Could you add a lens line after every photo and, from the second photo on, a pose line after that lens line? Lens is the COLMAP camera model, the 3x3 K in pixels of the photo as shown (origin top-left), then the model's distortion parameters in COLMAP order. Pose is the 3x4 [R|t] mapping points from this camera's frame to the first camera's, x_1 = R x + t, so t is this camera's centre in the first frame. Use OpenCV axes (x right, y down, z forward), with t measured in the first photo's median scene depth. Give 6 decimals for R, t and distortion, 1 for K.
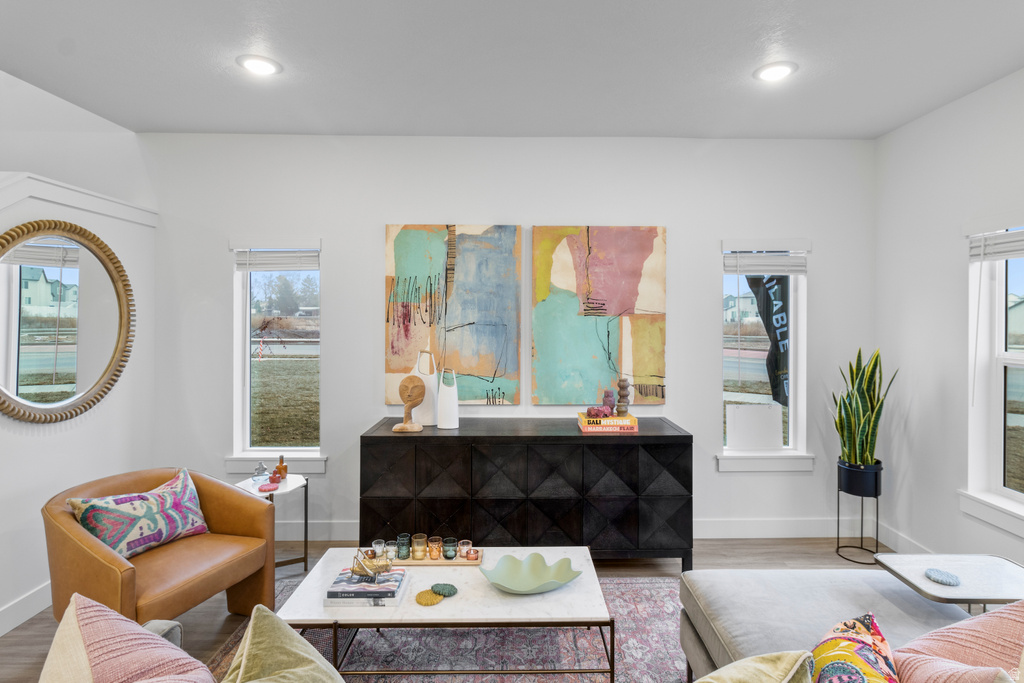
lens RADIAL K [[523.3, 0, 518.6], [0, 523.3, 315.0], [0, 0, 1]] dist [0.001603, -0.002263]
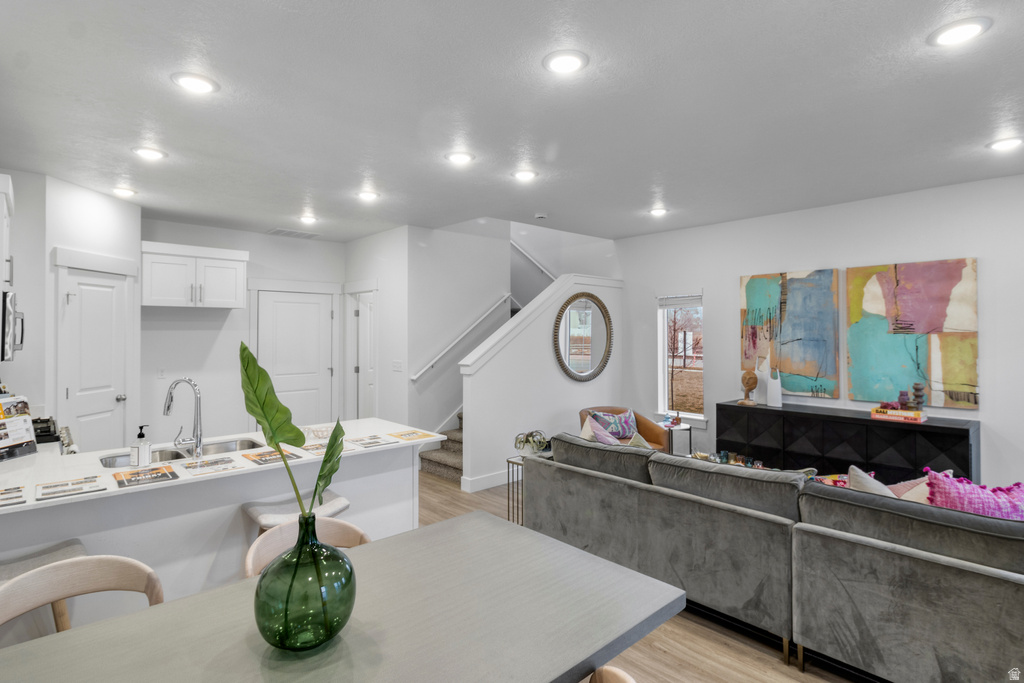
lens RADIAL K [[523.3, 0, 522.6], [0, 523.3, 326.3], [0, 0, 1]] dist [0.001603, -0.002263]
pose [[0.671551, -0.012986, -0.740844, 0.471575], [0.002933, 0.999885, -0.014867, -0.000523], [0.740952, 0.007811, 0.671512, -0.545654]]
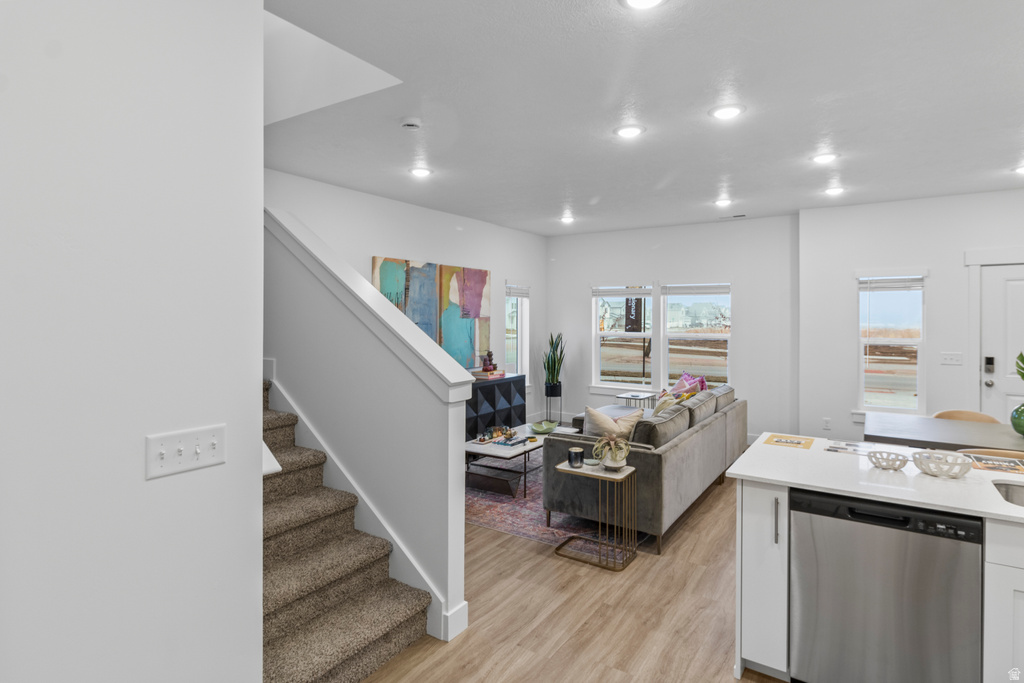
lens RADIAL K [[523.3, 0, 514.4], [0, 523.3, 330.6], [0, 0, 1]] dist [0.001603, -0.002263]
pose [[0.586501, -0.022963, 0.809623, -1.206871], [0.001965, 0.999635, 0.026929, -0.004224], [-0.809946, -0.014203, 0.586332, -0.175308]]
